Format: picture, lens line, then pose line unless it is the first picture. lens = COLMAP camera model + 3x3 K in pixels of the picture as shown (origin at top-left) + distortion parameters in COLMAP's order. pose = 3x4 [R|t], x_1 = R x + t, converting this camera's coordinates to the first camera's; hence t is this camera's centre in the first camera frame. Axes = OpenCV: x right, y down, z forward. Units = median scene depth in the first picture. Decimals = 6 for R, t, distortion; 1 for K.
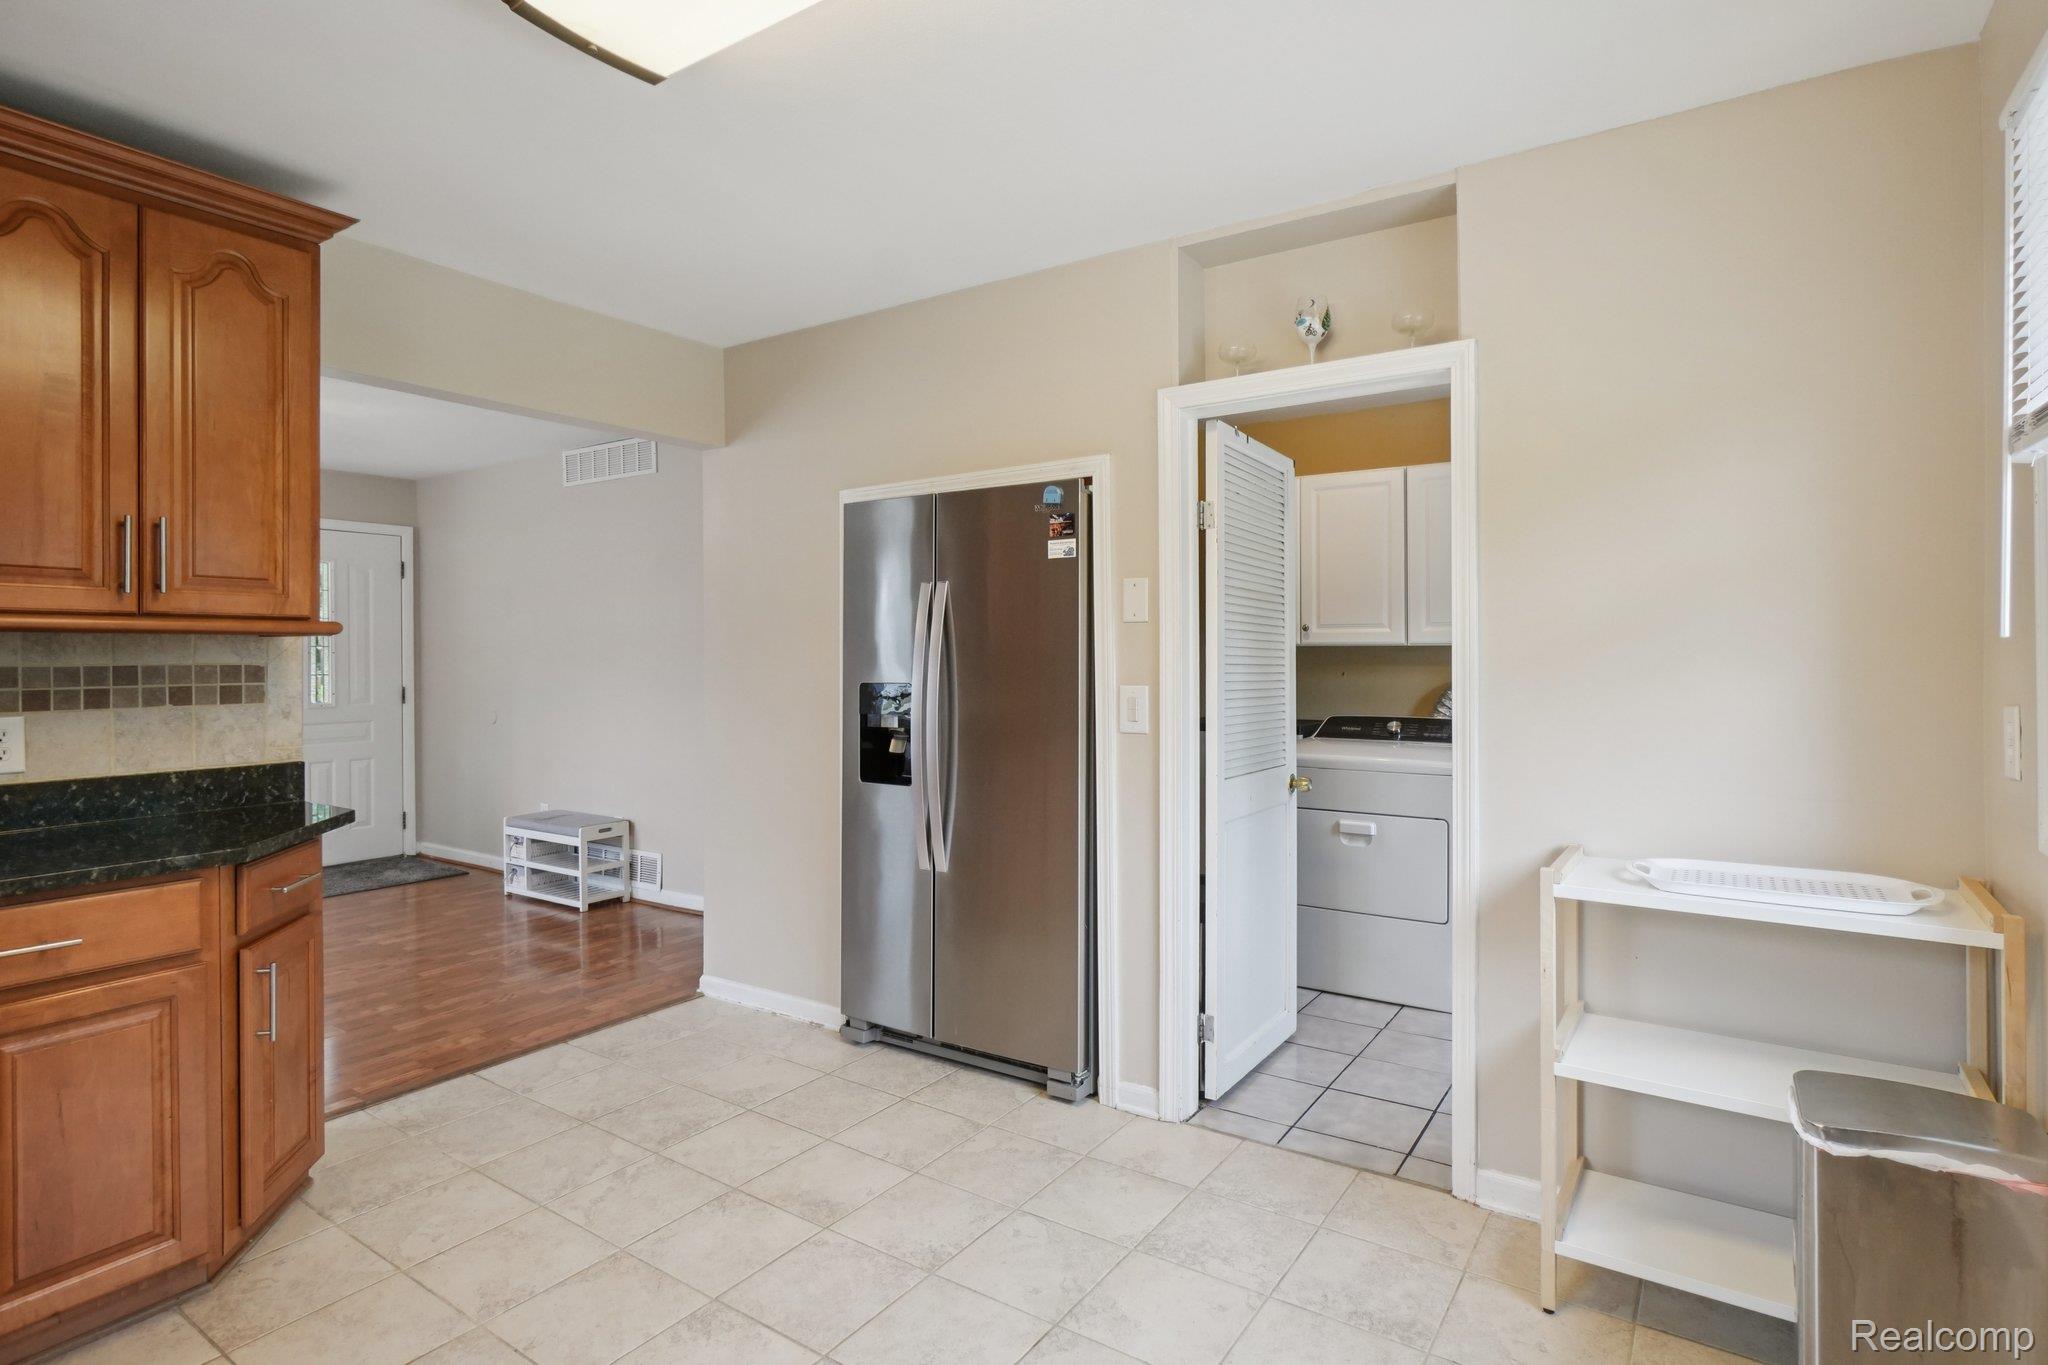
lens RADIAL K [[1069.6, 0, 1029.0], [0, 1069.6, 663.4], [0, 0, 1]] dist [-0.001200, 0.000553]
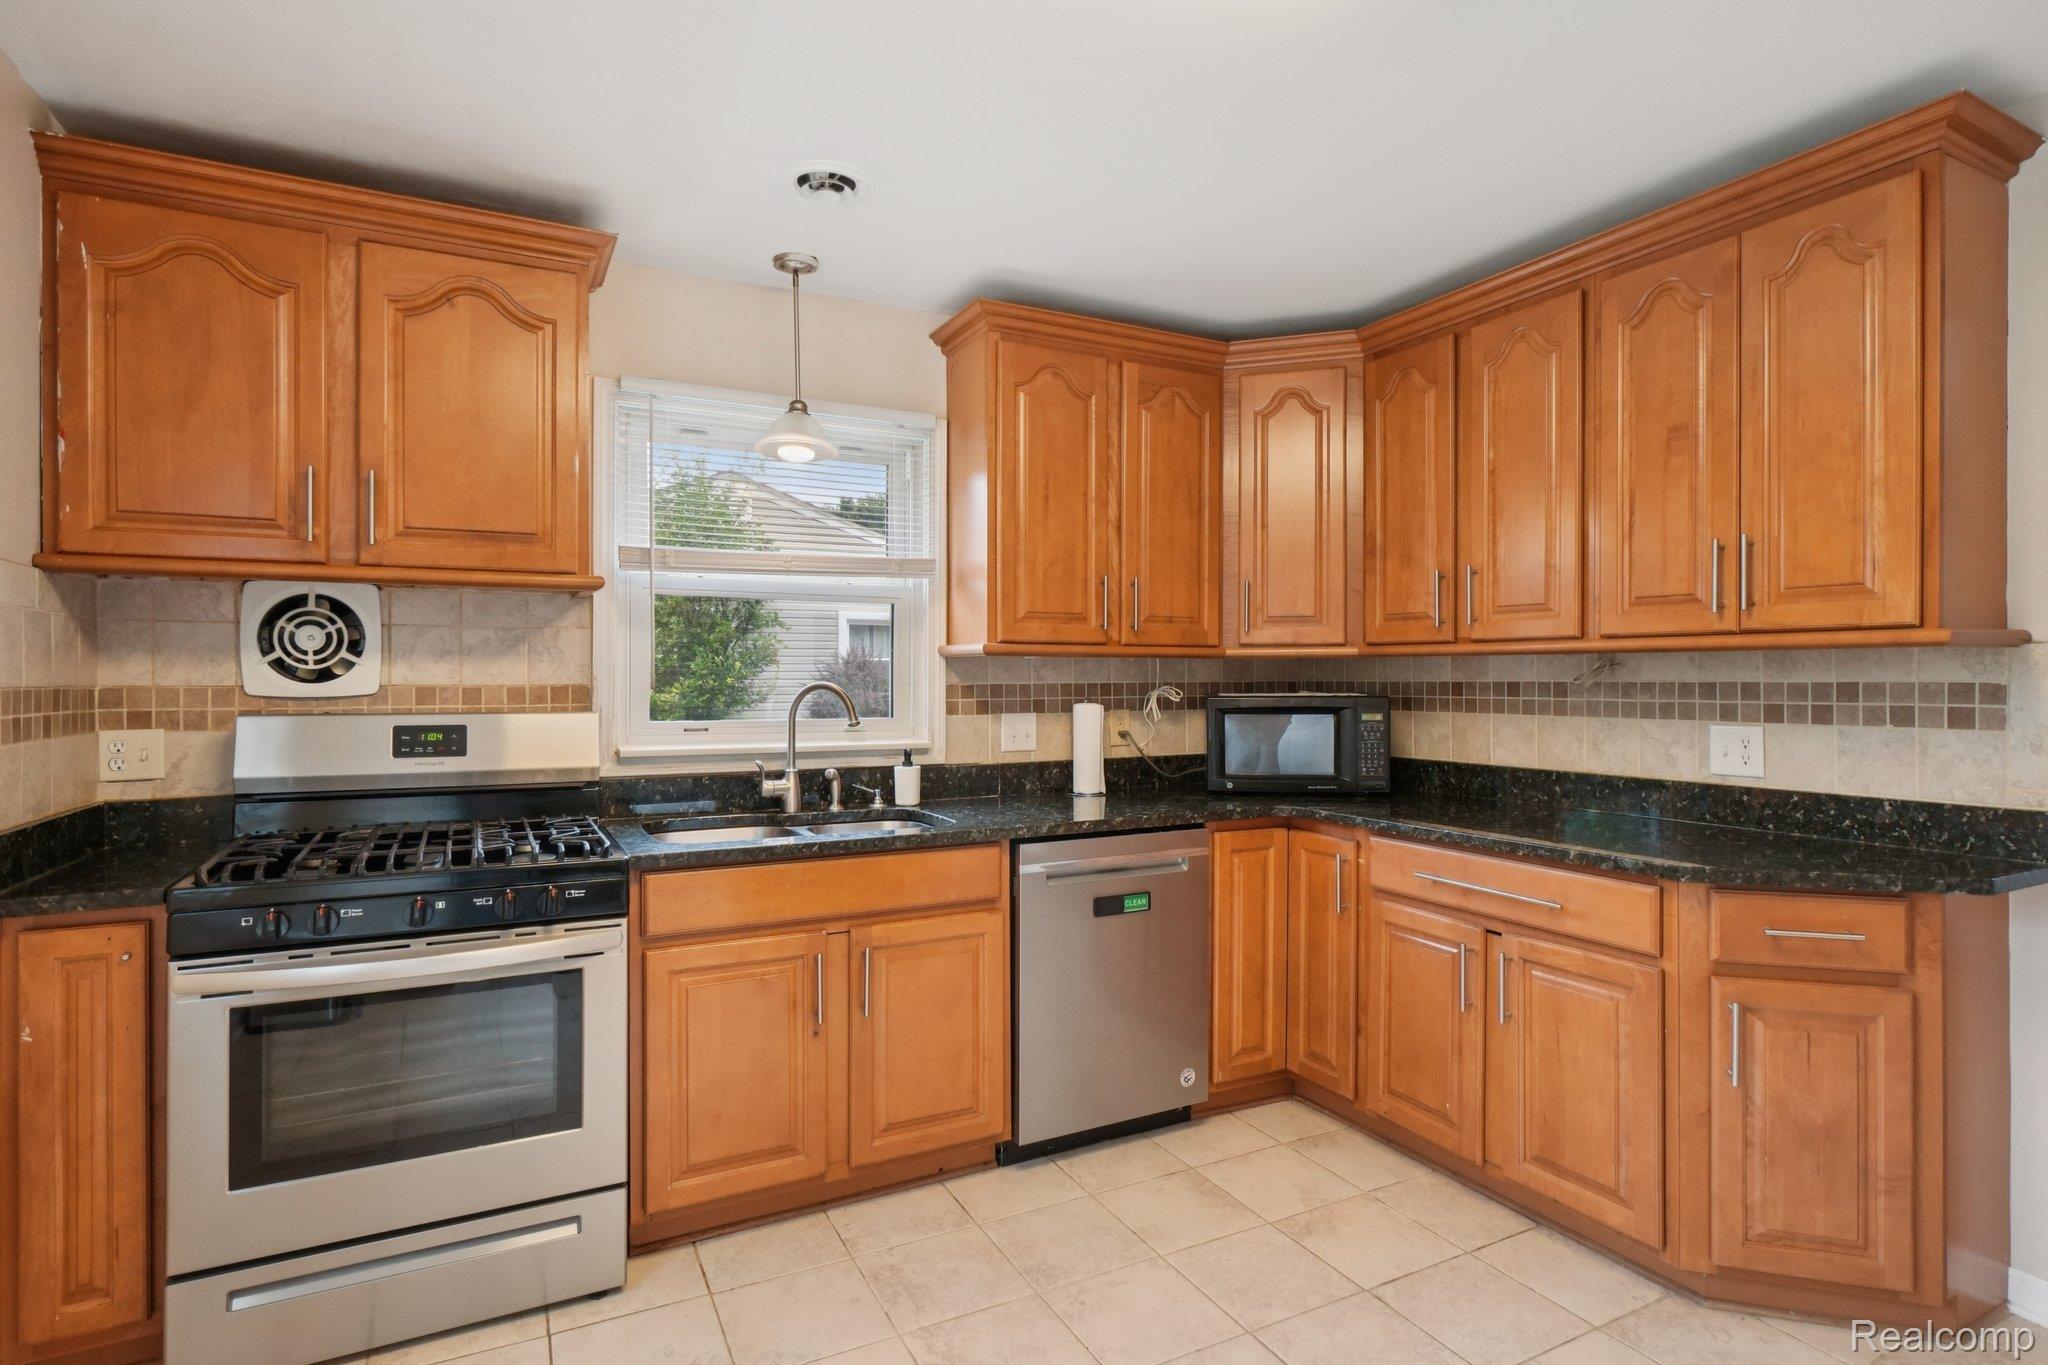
lens RADIAL K [[1069.6, 0, 1027.1], [0, 1069.6, 677.7], [0, 0, 1]] dist [-0.001200, 0.000553]
pose [[-0.494473, 0.007677, -0.869159, 0.360681], [-0.001347, 0.999953, 0.009598, -0.009887], [0.869192, 0.005917, -0.494440, 0.821225]]
